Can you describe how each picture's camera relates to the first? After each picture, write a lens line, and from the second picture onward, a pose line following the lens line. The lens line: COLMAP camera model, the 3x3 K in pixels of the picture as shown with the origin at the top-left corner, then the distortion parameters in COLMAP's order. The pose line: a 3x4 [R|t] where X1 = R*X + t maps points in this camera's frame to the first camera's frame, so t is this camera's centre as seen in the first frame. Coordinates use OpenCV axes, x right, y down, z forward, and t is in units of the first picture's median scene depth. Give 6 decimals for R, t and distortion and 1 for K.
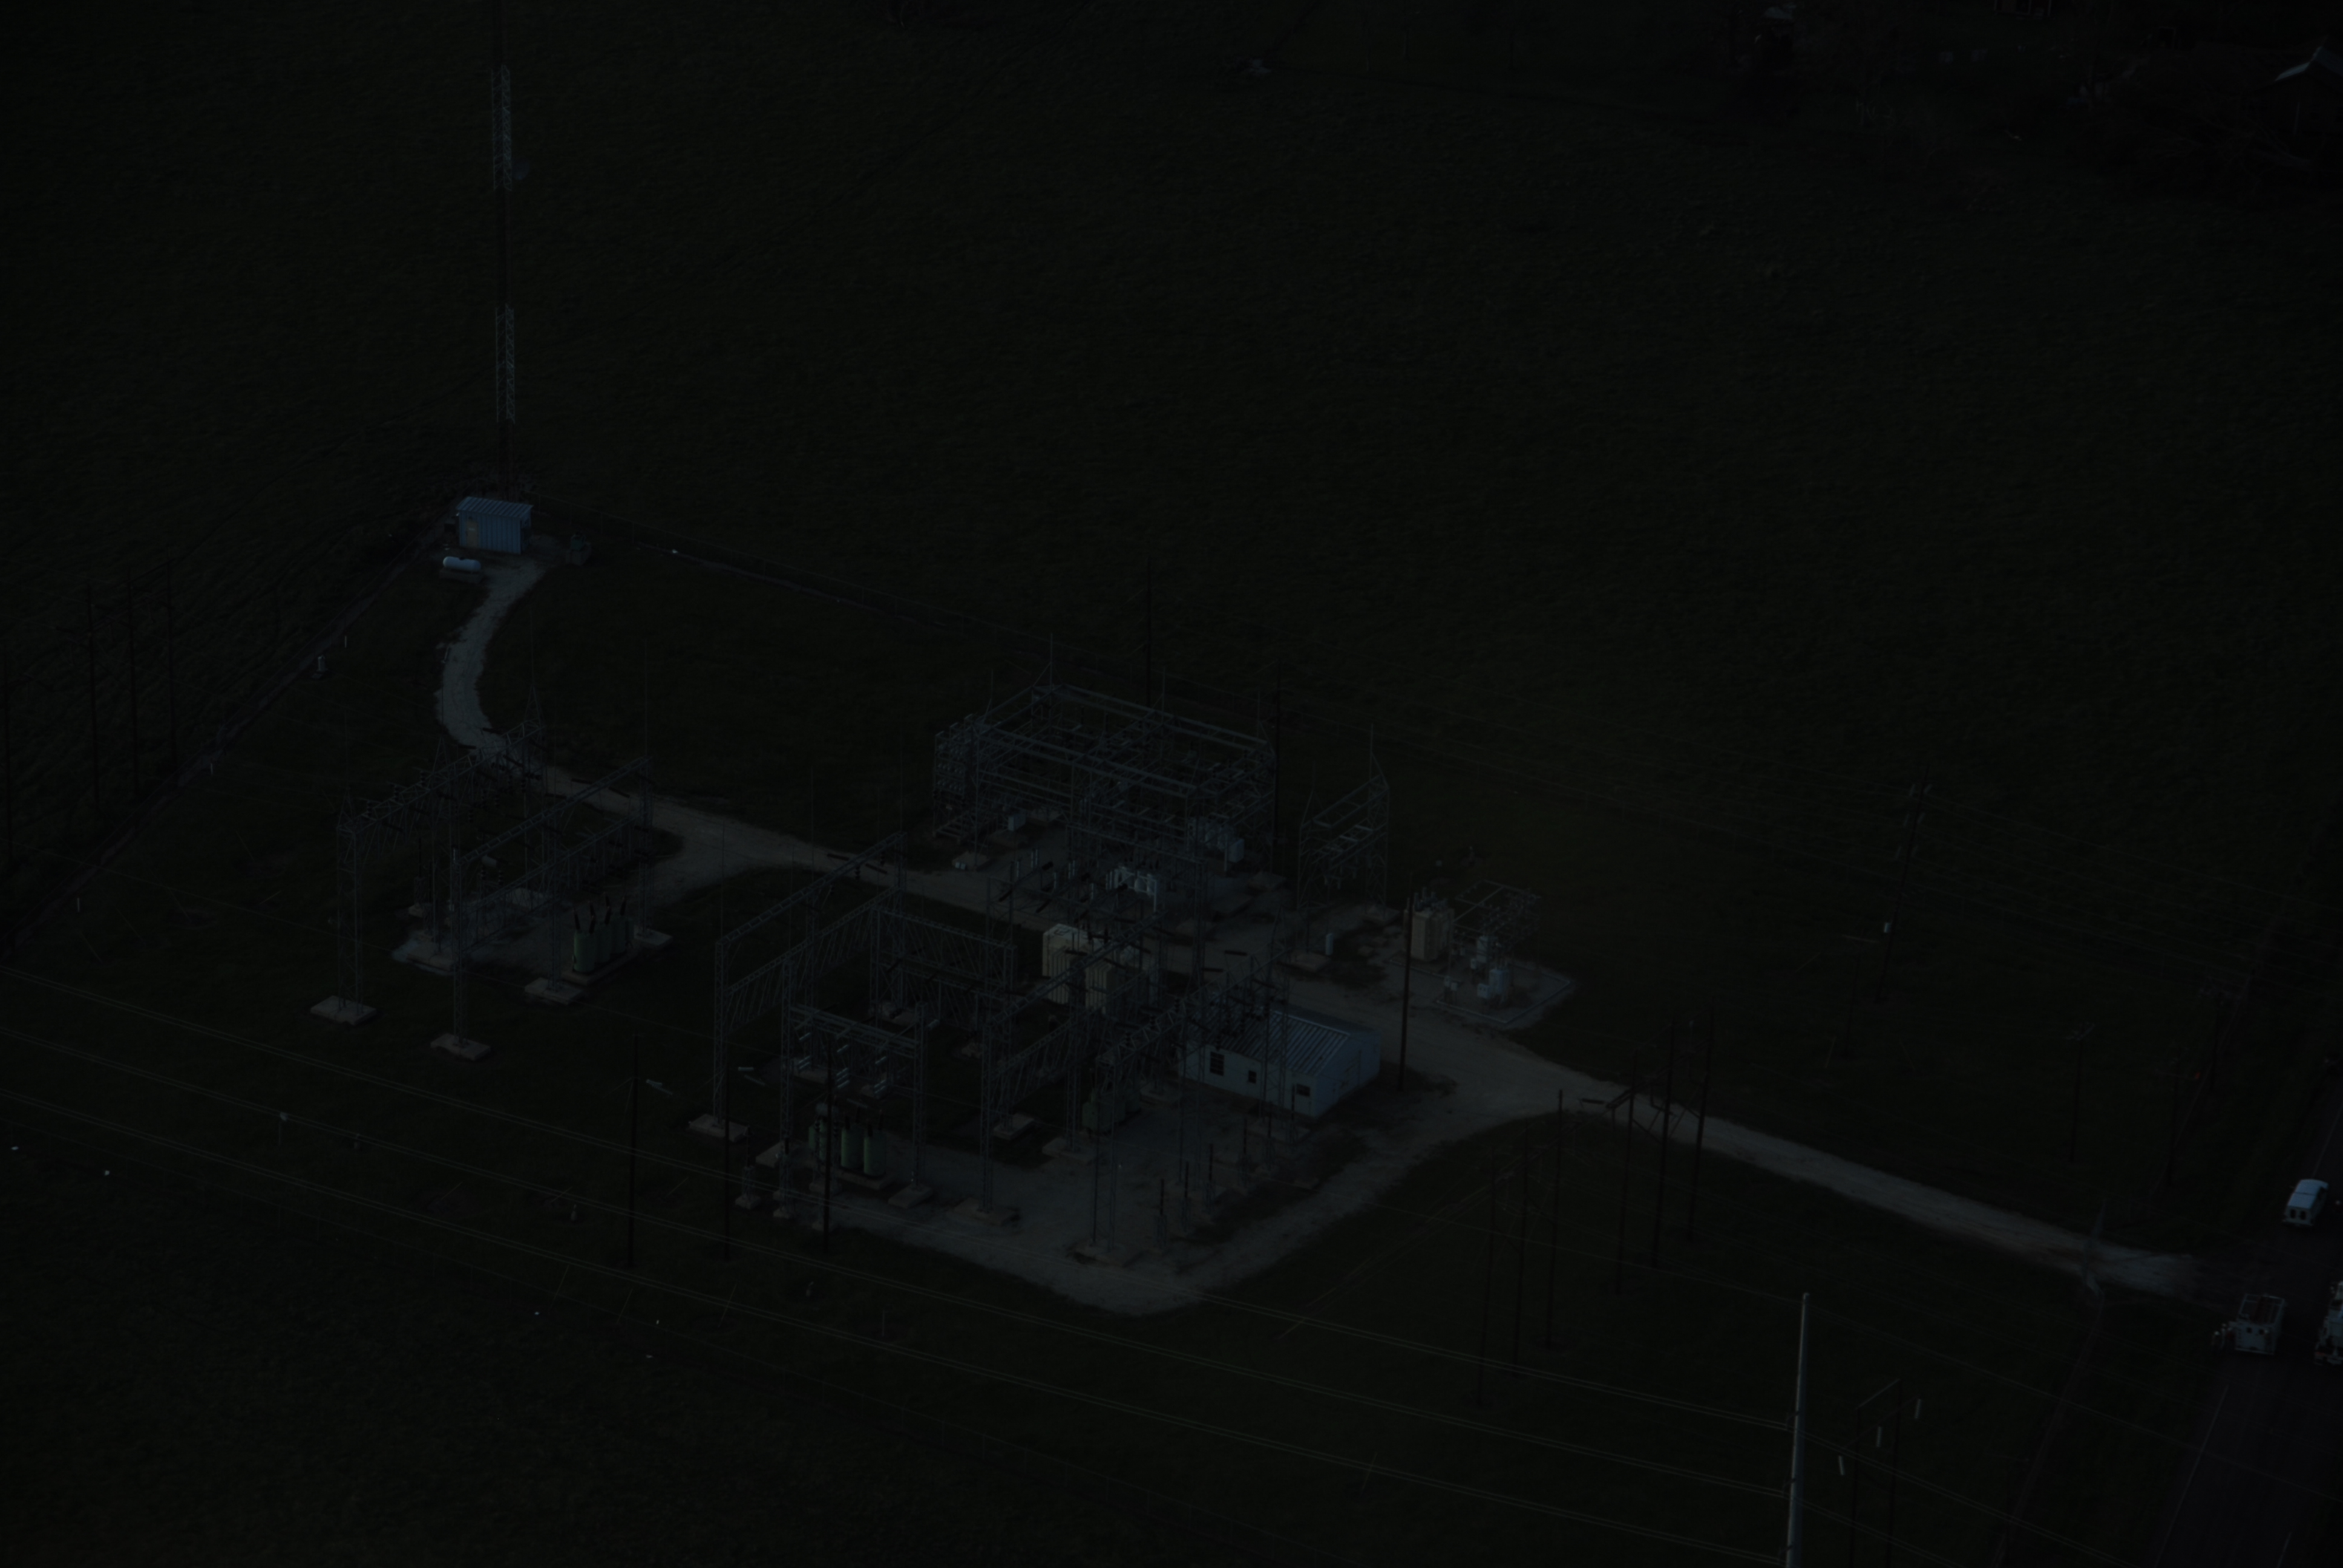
lens RADIAL K [[8615.1, 0, 1169.3], [0, 8615.1, 802.9], [0, 0, 1]] dist [1.611299, 0.000000]
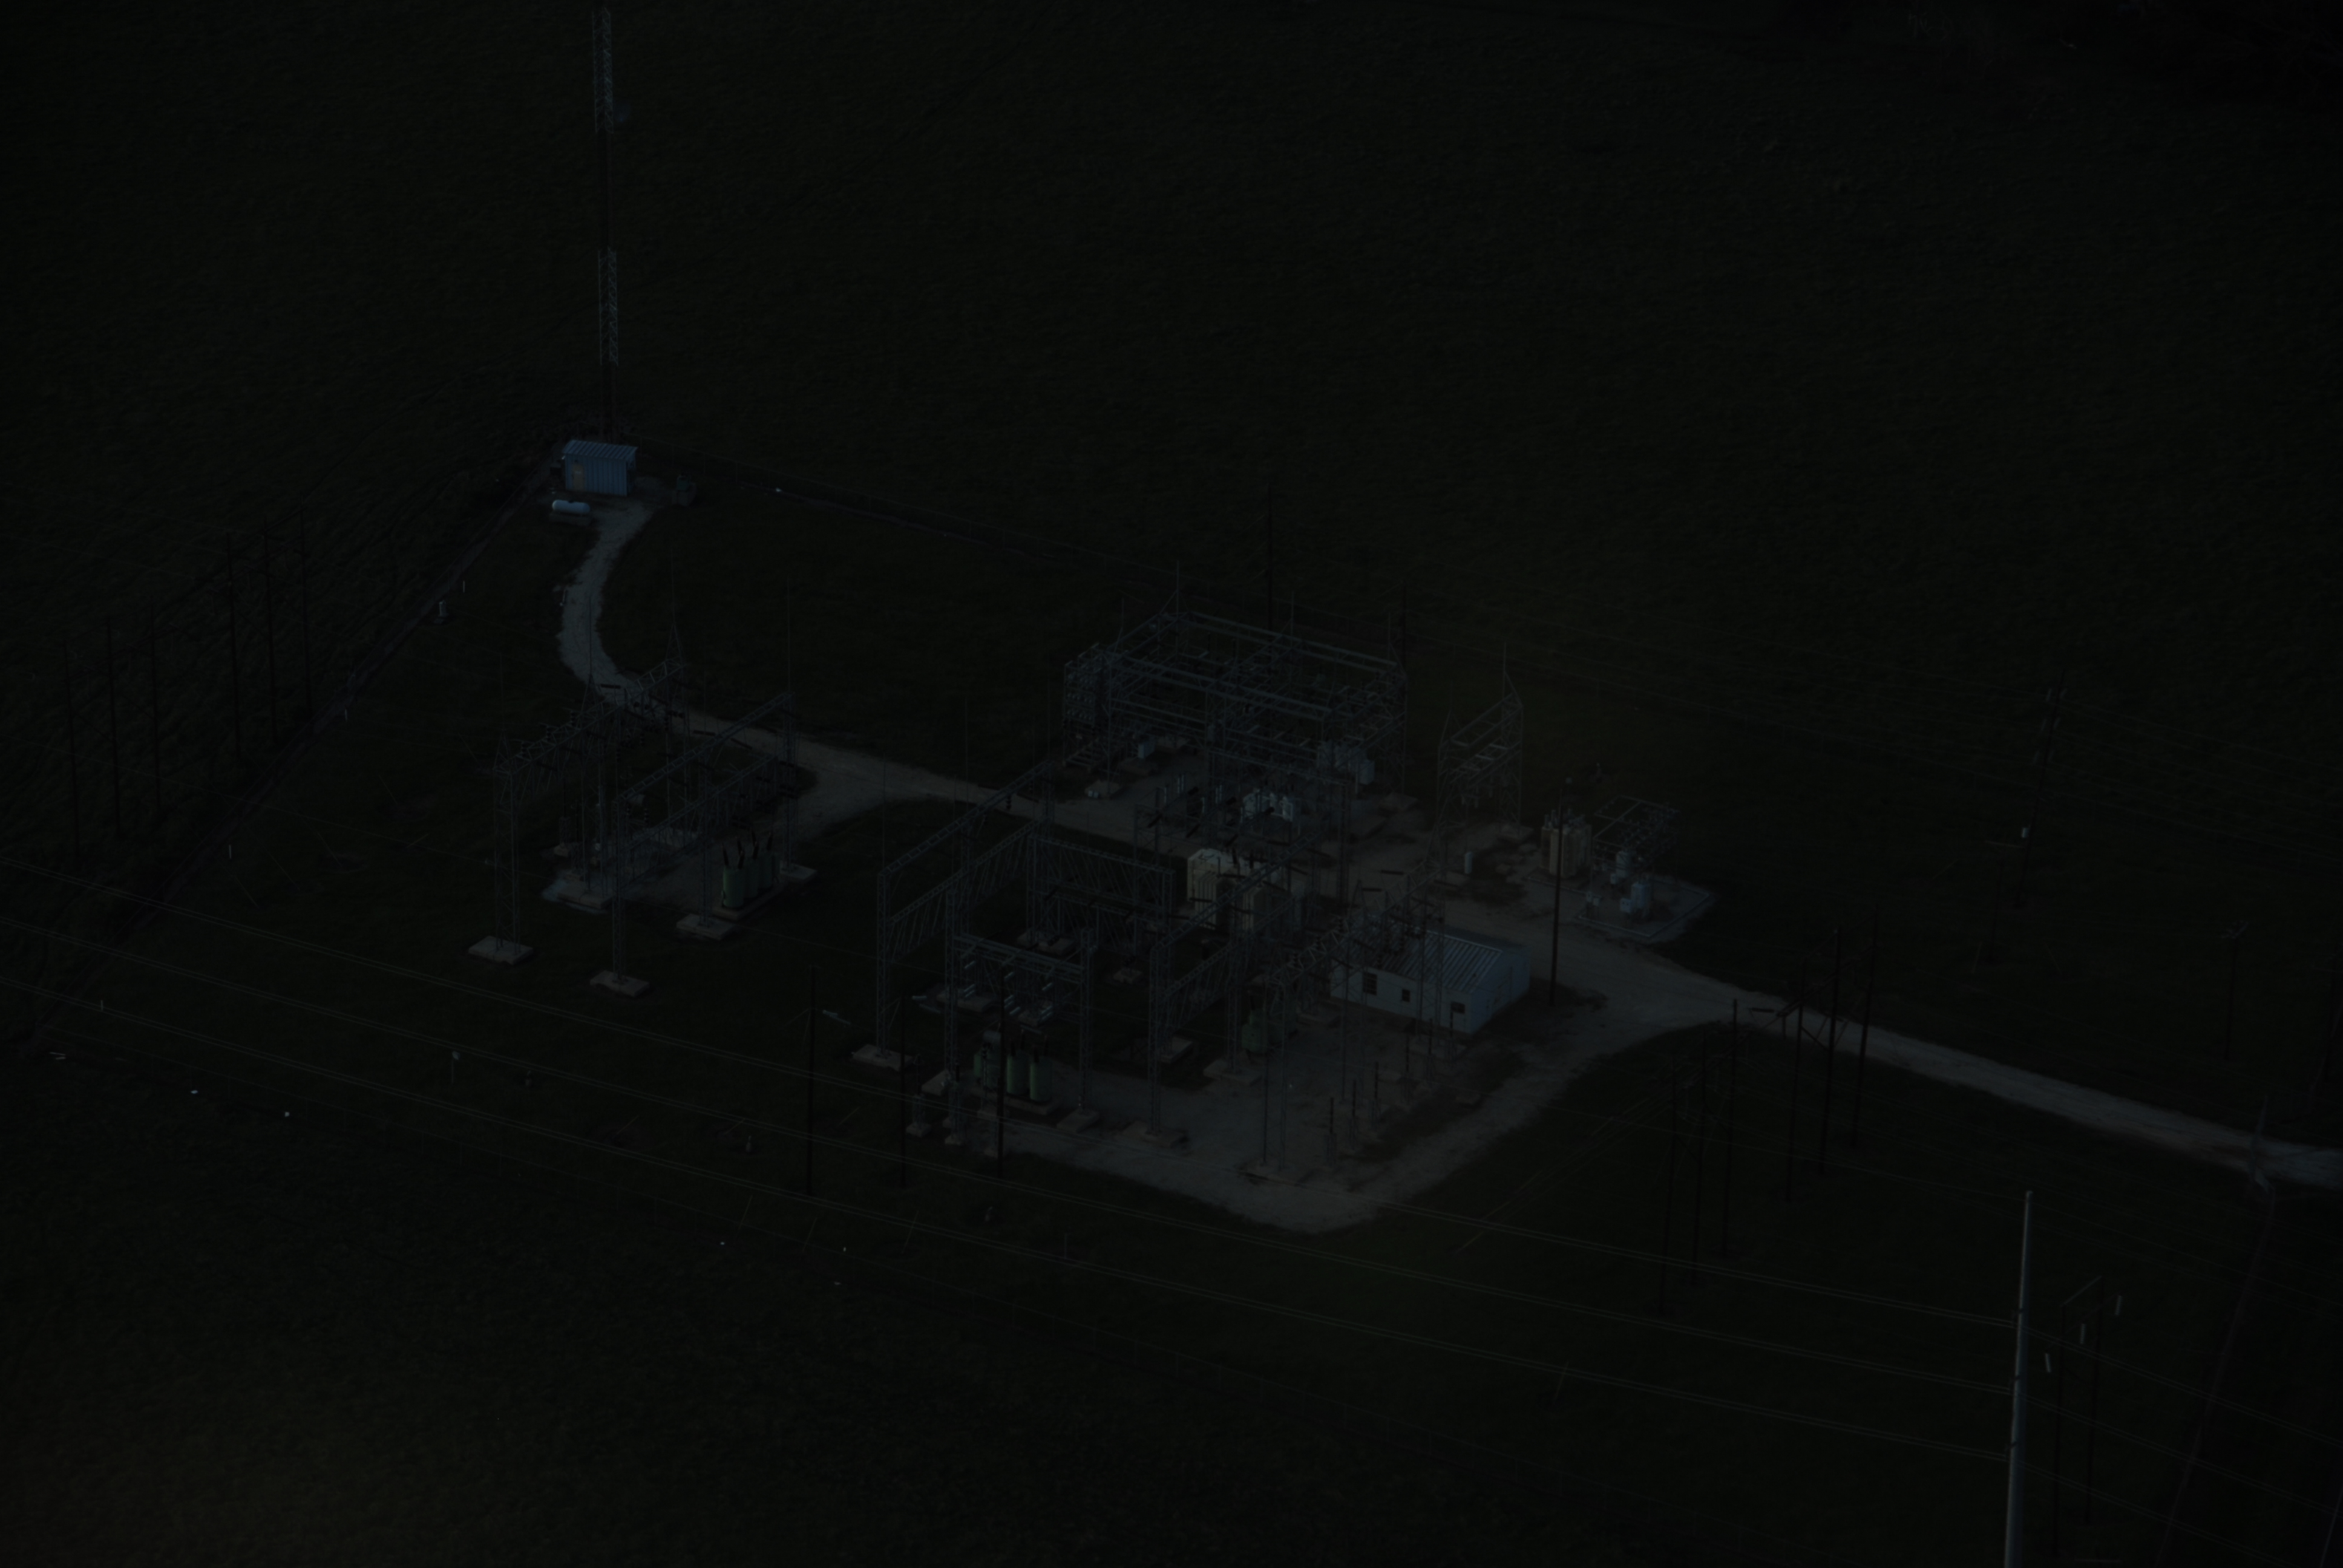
lens RADIAL K [[8615.1, 0, 1180.4], [0, 8615.1, 796.3], [0, 0, 1]] dist [1.611299, 0.000000]
pose [[0.999459, -0.023849, 0.022646, -0.037323], [0.023715, 0.999700, 0.006188, 0.001556], [-0.022787, -0.005647, 0.999724, -0.006406]]
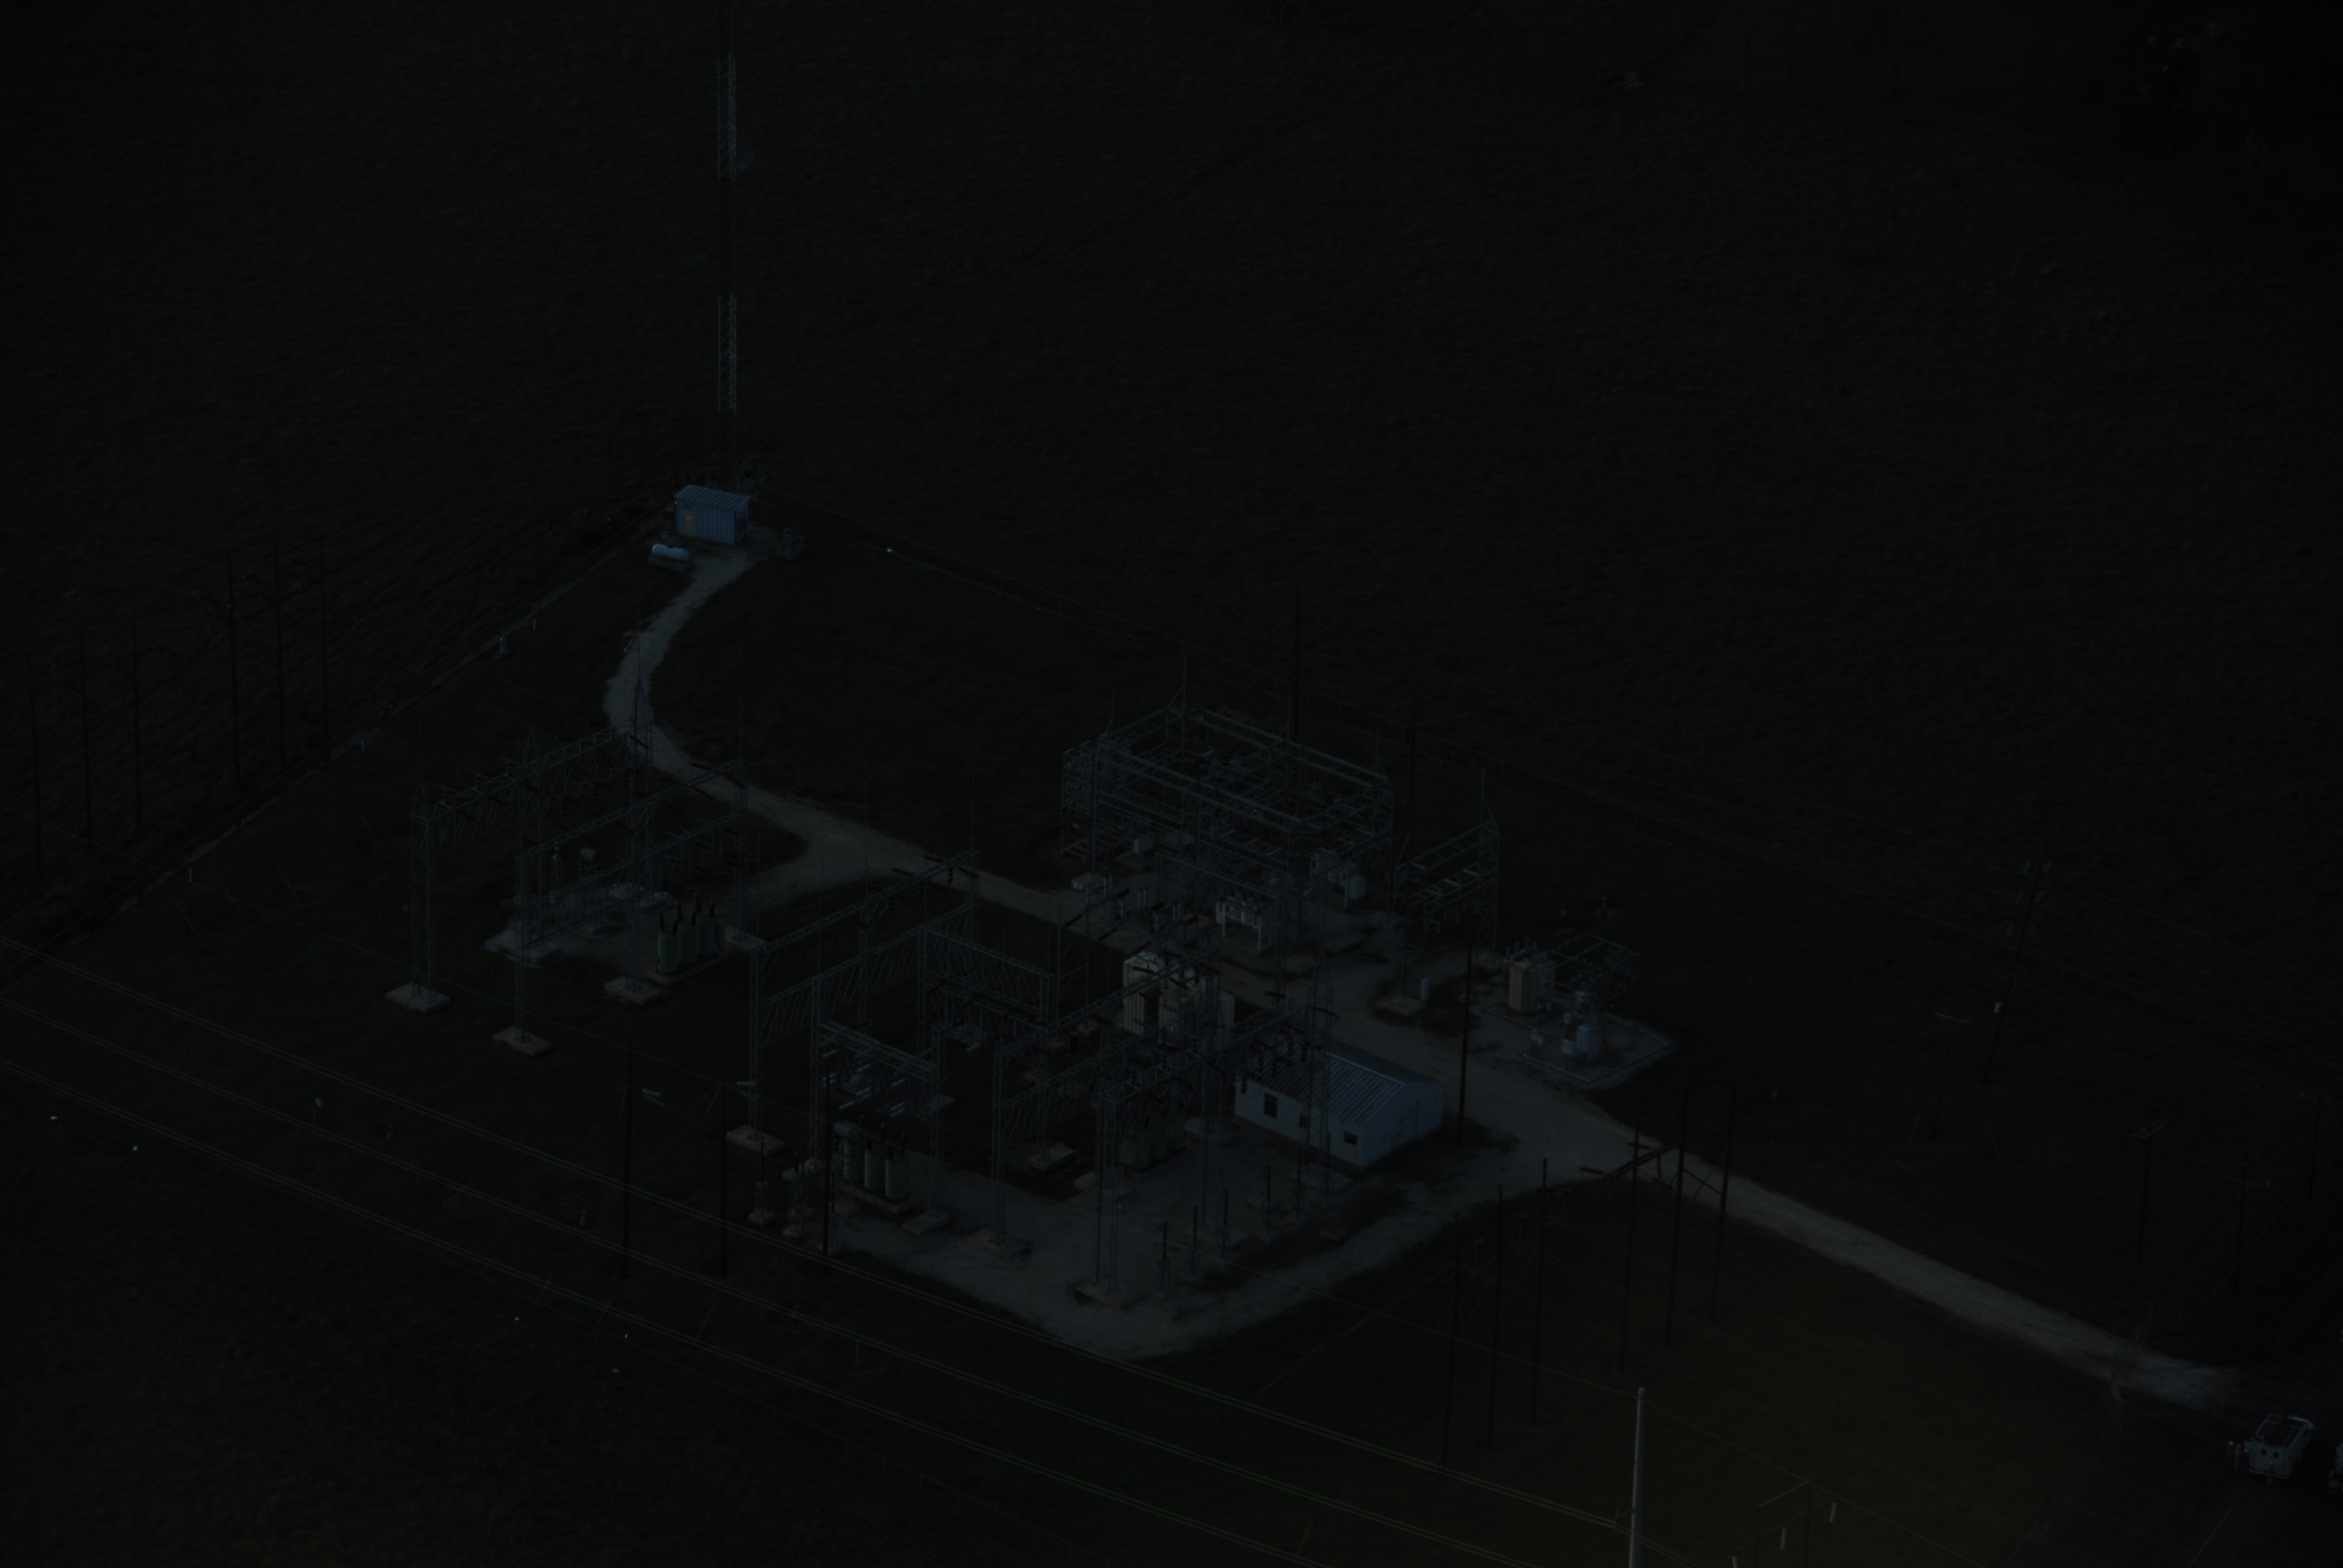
lens RADIAL K [[8615.1, 0, 1176.9], [0, 8615.1, 801.2], [0, 0, 1]] dist [1.611299, 0.000000]
pose [[0.990127, 0.056726, -0.128182, 0.113894], [-0.056151, 0.998389, 0.008097, -0.011155], [0.128435, -0.000819, 0.991718, 0.026044]]
